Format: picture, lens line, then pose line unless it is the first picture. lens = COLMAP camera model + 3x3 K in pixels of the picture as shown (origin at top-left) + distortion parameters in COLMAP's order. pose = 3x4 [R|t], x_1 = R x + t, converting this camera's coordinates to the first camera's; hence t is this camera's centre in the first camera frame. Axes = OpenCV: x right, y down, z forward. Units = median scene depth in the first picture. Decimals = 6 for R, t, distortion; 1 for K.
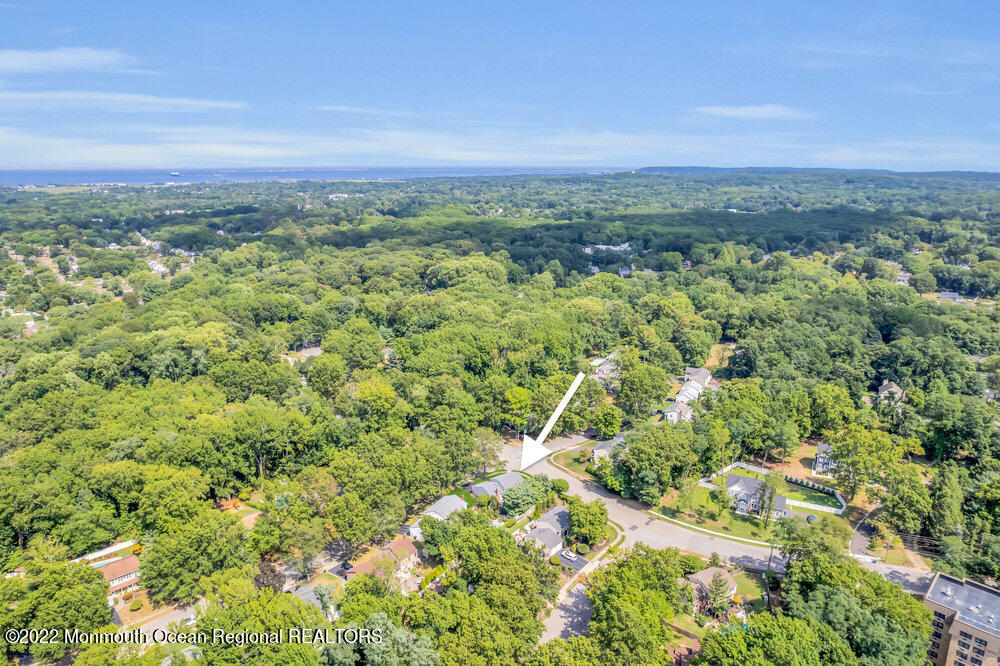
lens RADIAL K [[642.6, 0, 500.0], [0, 642.6, 333.0], [0, 0, 1]] dist [-0.054161, -0.000301]
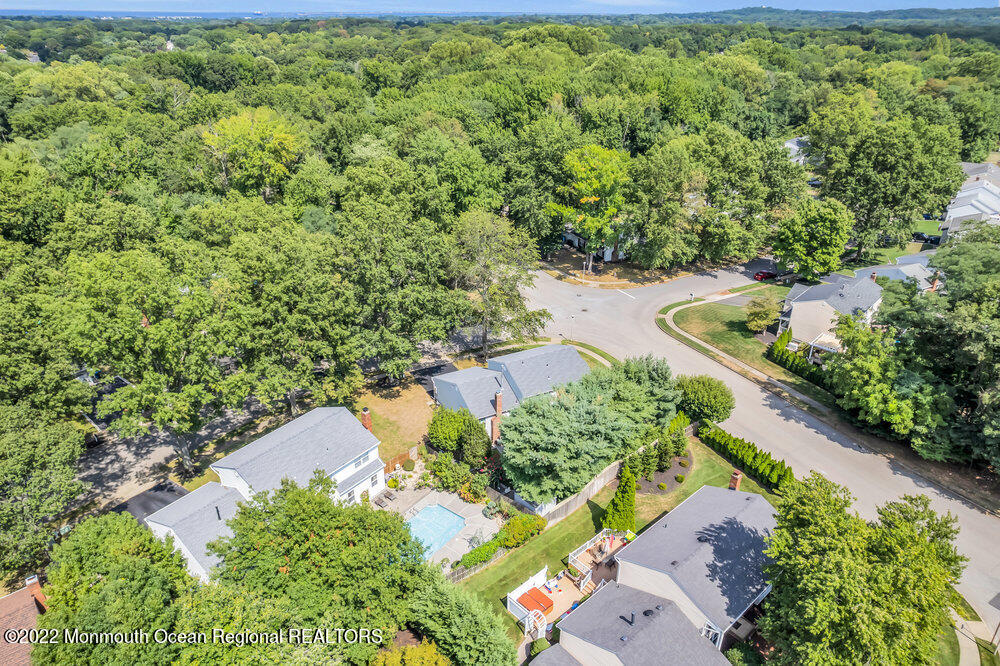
lens RADIAL K [[642.6, 0, 500.0], [0, 642.6, 333.0], [0, 0, 1]] dist [-0.054161, -0.000301]
pose [[0.989049, 0.070446, -0.129692, 0.031147], [-0.042823, 0.977908, 0.204603, 0.136039], [0.141240, -0.196809, 0.970215, 0.636022]]
